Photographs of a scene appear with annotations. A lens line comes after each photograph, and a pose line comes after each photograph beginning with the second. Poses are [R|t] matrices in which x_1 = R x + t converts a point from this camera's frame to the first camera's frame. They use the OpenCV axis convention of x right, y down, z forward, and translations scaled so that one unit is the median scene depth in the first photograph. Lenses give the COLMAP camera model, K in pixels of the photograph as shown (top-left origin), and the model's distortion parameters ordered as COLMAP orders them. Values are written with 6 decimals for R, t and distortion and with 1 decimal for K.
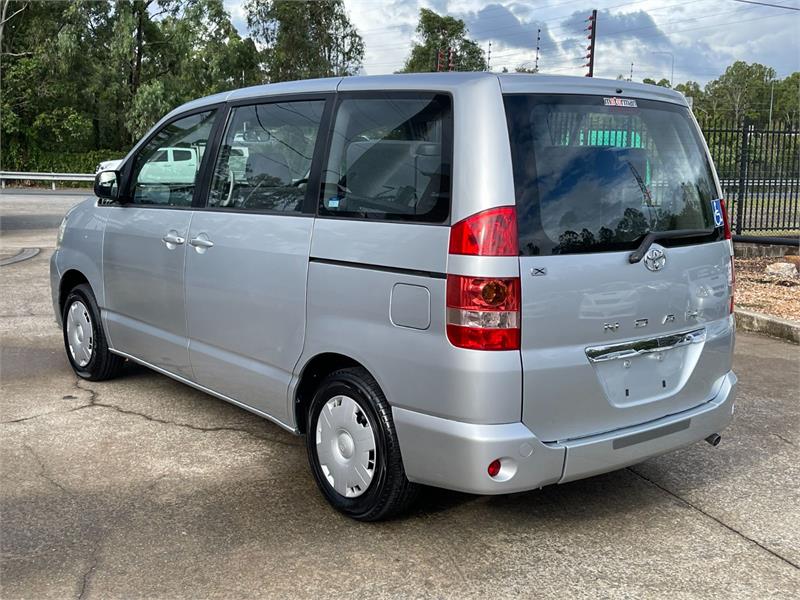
lens RADIAL K [[939.9, 0, 406.0], [0, 939.9, 301.1], [0, 0, 1]] dist [0.109911, -0.276077]
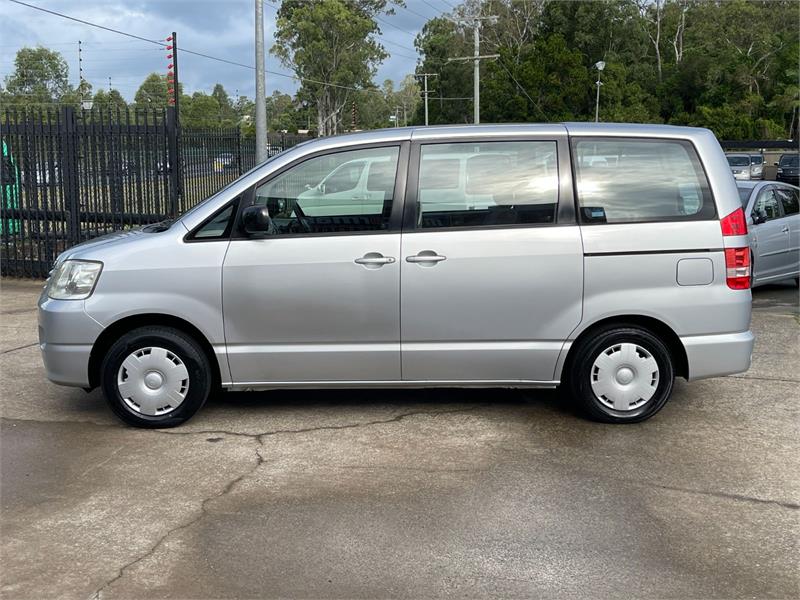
lens RADIAL K [[939.9, 0, 406.0], [0, 939.9, 301.1], [0, 0, 1]] dist [0.109911, -0.276077]
pose [[0.604156, -0.147812, 0.783037, -1.090561], [0.139496, 0.987090, 0.078701, -0.098135], [-0.784561, 0.061682, 0.616976, 0.267197]]
